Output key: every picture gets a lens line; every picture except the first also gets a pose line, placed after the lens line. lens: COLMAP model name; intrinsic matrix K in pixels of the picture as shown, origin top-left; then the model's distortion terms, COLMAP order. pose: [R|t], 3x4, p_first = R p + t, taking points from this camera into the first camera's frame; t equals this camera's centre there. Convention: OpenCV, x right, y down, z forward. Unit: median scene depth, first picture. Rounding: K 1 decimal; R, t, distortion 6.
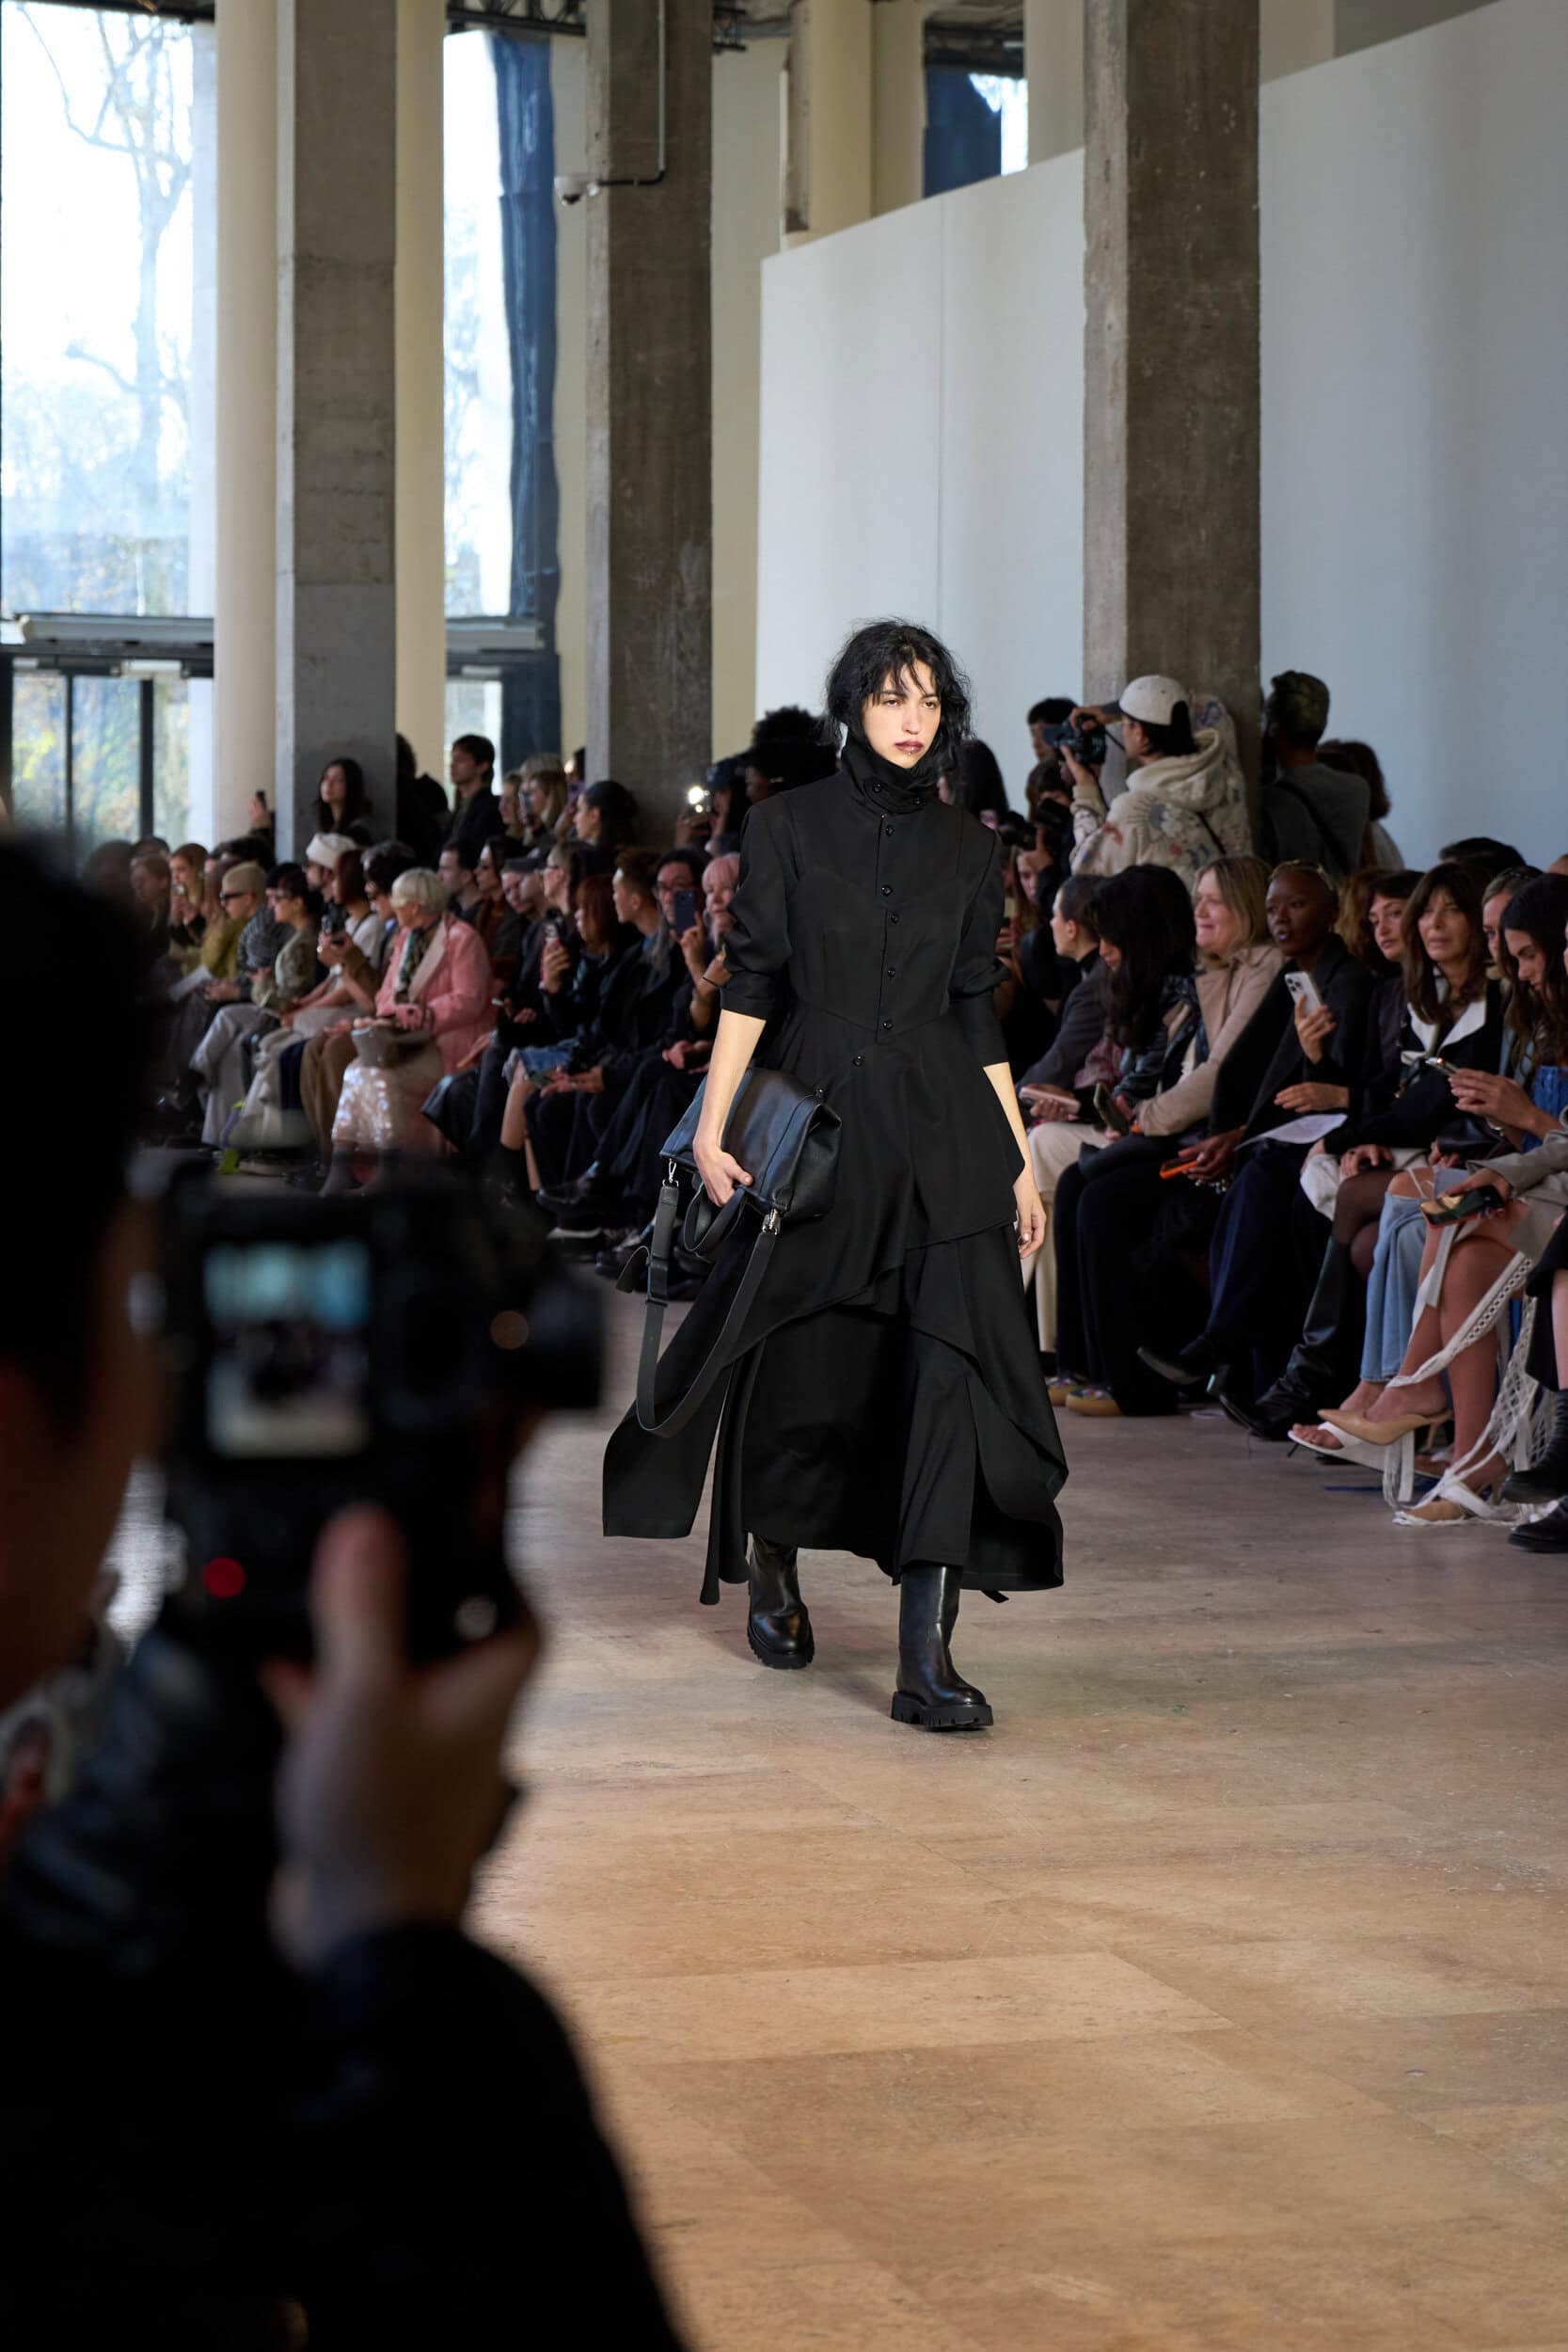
lens RADIAL K [[6469.4, 0, 796.9], [0, 6469.4, 727.8], [0, 0, 1]] dist [-0.039663, 0.000000]
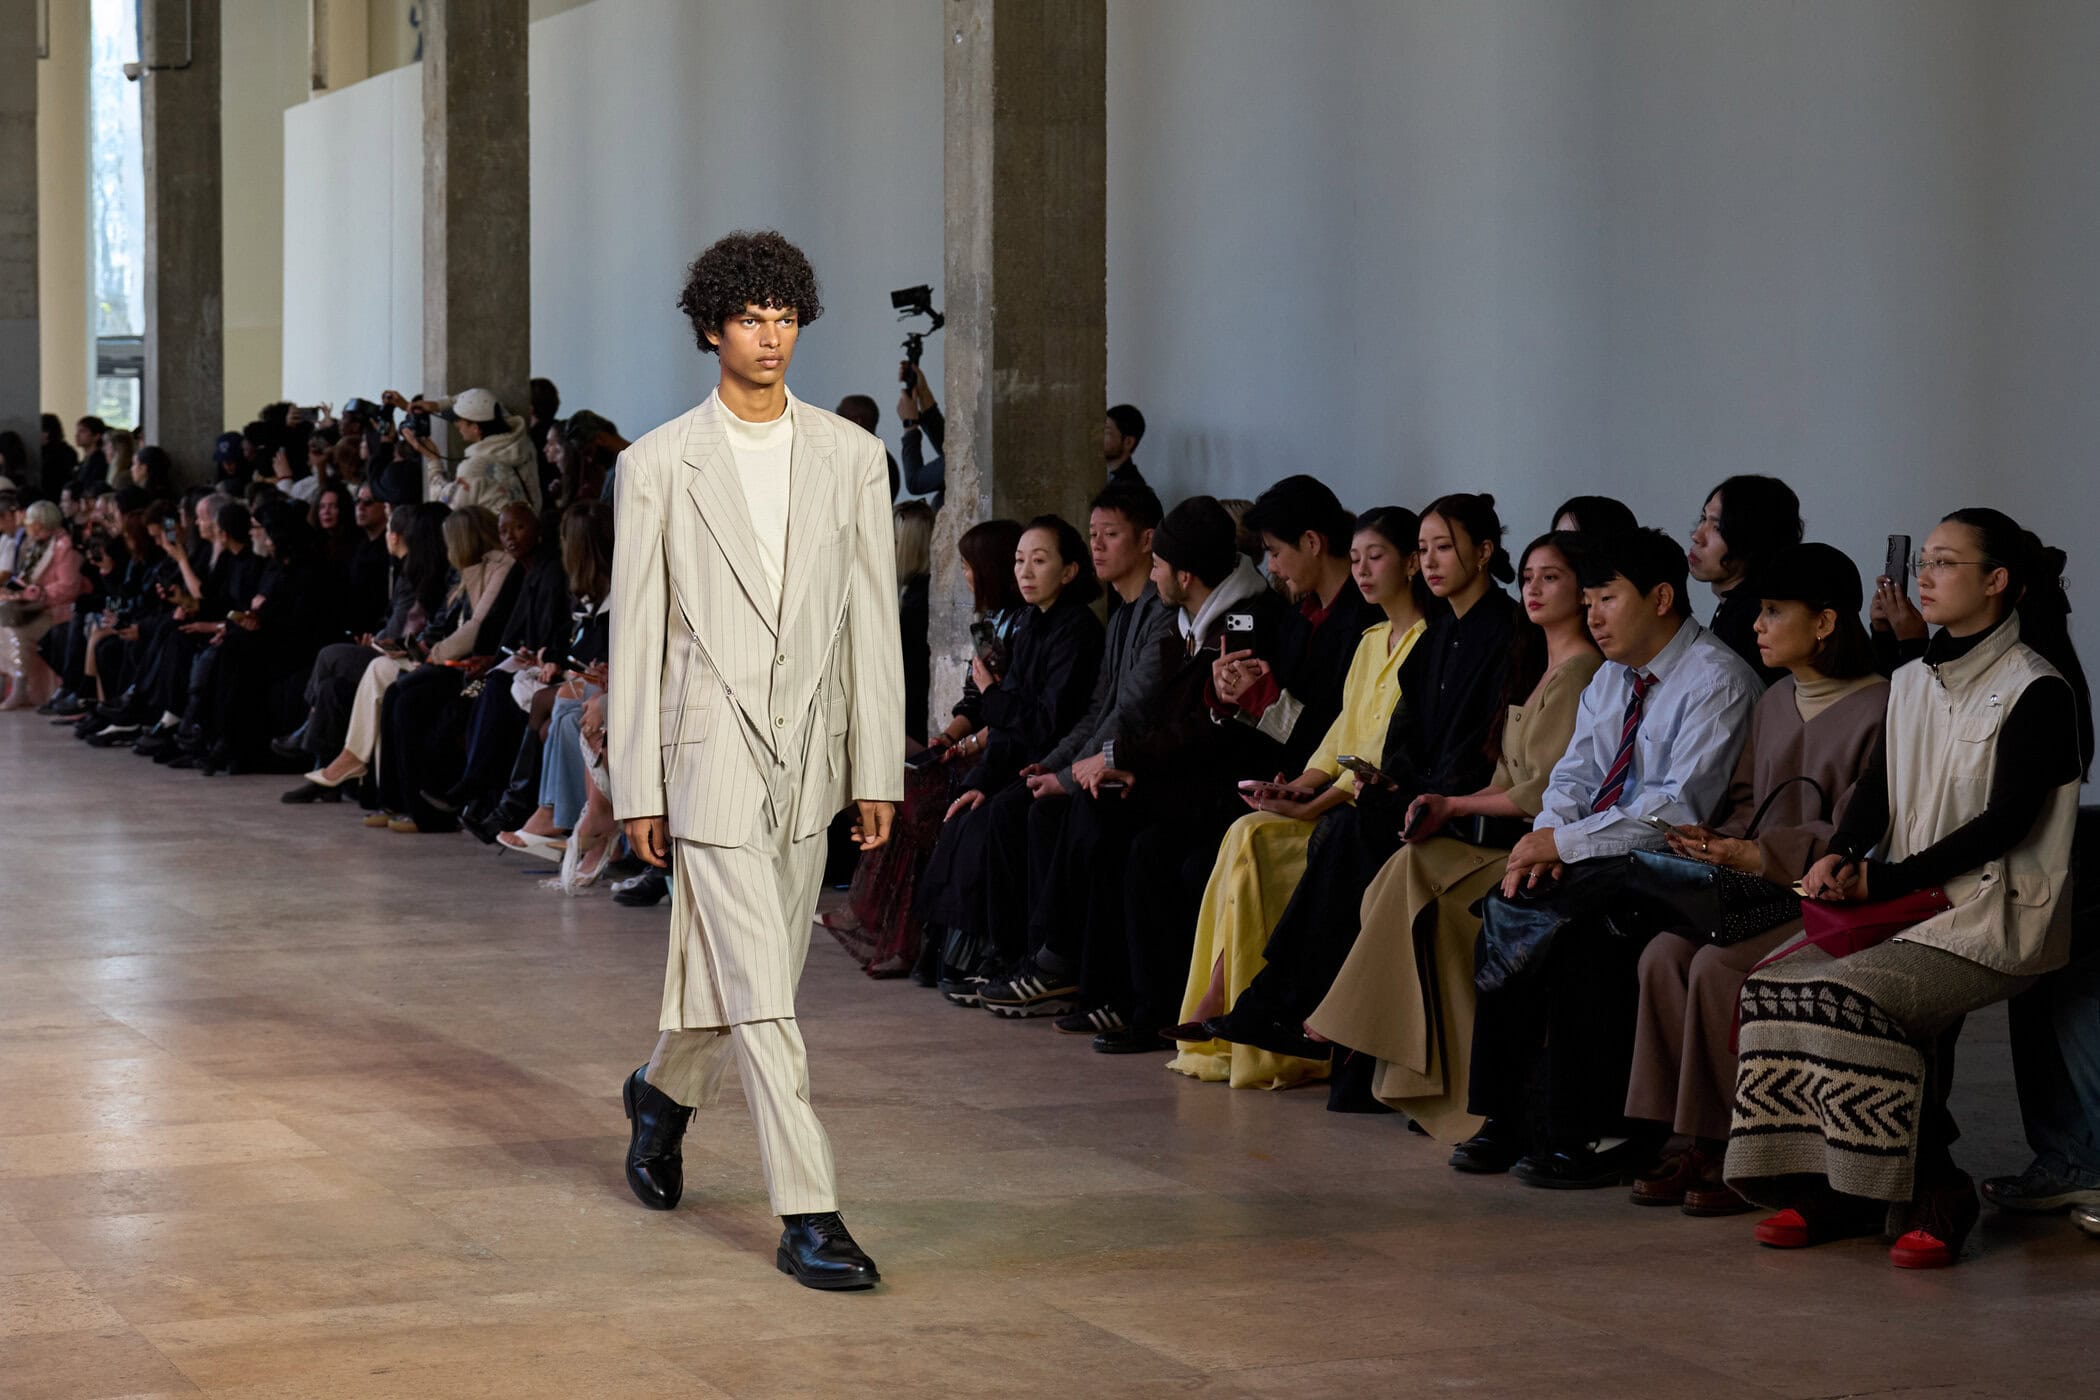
lens RADIAL K [[4372.7, 0, 853.3], [0, 4372.7, 603.8], [0, 0, 1]] dist [0.038365, 0.000000]
pose [[0.995932, -0.003789, 0.090031, 0.053317], [-0.000414, 0.998913, 0.046617, -0.003892], [-0.090110, -0.046465, 0.994847, -0.107645]]
